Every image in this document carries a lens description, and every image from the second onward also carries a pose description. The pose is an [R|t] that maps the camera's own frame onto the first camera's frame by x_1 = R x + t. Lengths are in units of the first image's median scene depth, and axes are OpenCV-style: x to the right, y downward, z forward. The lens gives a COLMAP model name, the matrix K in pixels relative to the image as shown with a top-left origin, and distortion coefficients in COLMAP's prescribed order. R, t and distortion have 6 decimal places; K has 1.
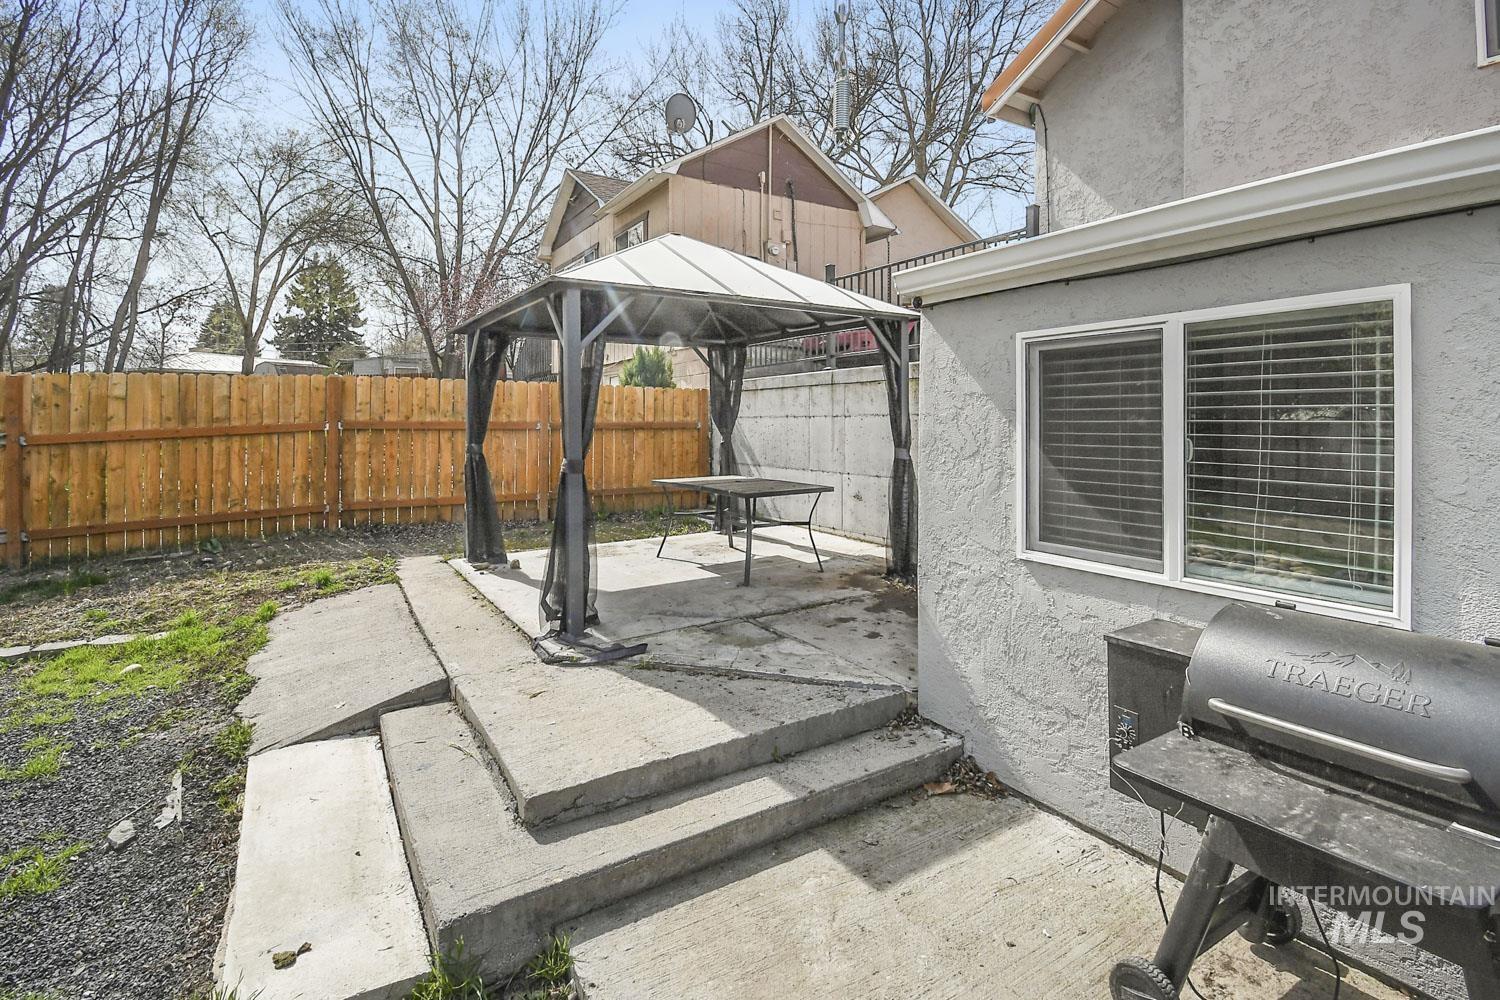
lens RADIAL K [[669.1, 0, 751.2], [0, 669.1, 488.7], [0, 0, 1]] dist [0.052249, -0.022988]
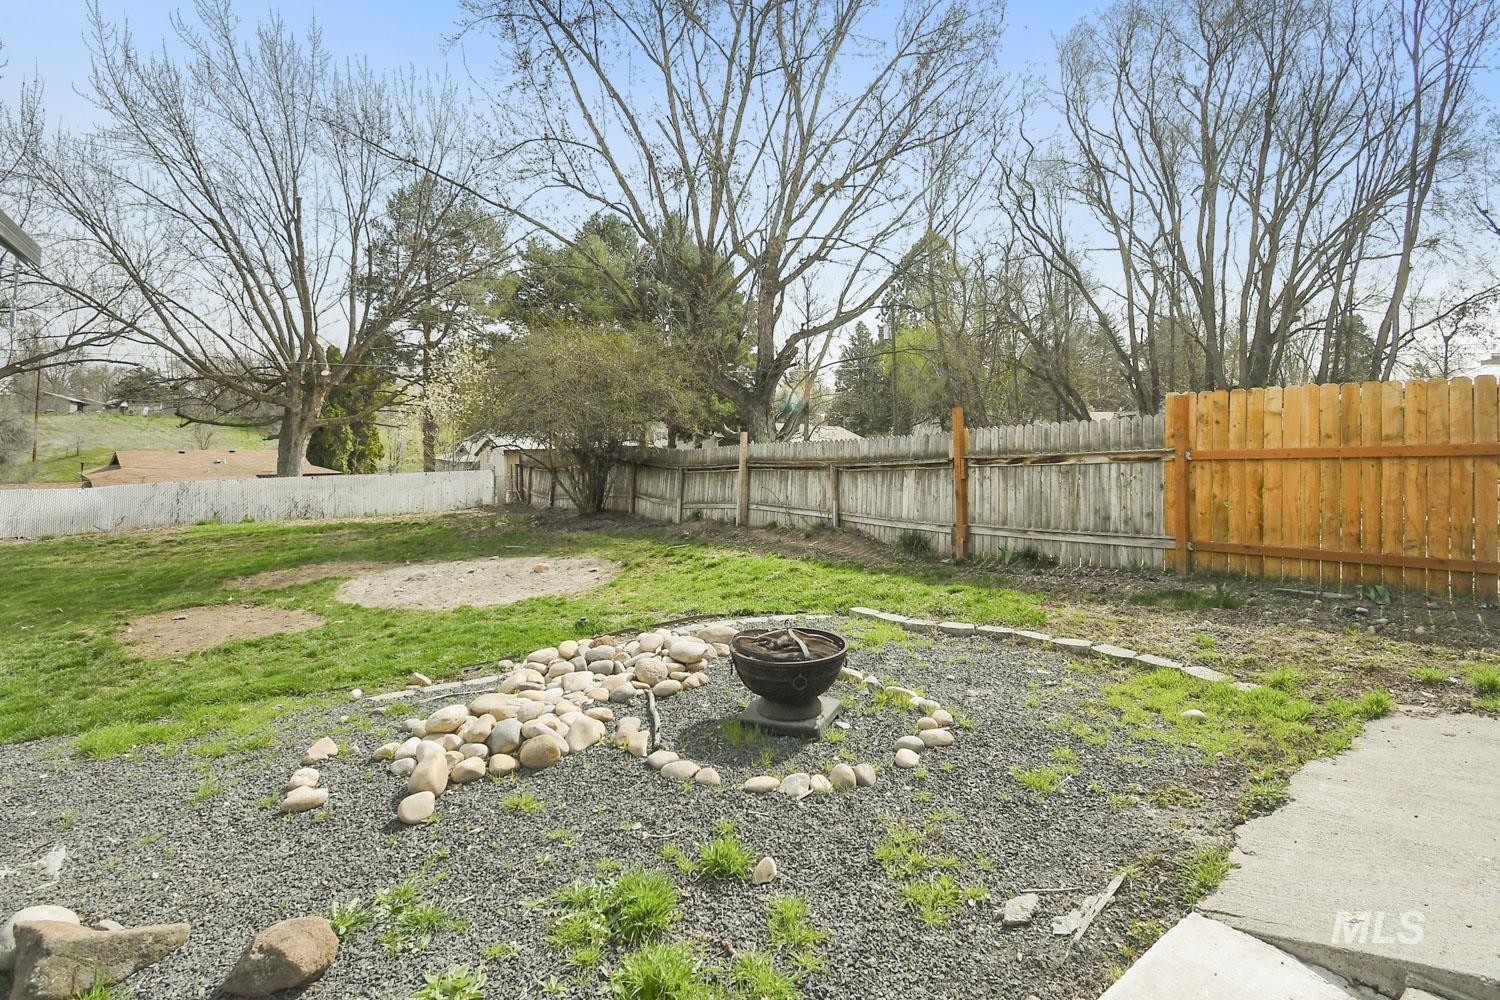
lens RADIAL K [[695.2, 0, 749.8], [0, 695.2, 406.2], [0, 0, 1]] dist [-0.000843, -0.013530]
pose [[0.059013, -0.038590, -0.997511, -0.022208], [-0.112228, 0.992661, -0.045042, -0.018806], [0.991929, 0.114607, 0.054249, 0.234074]]
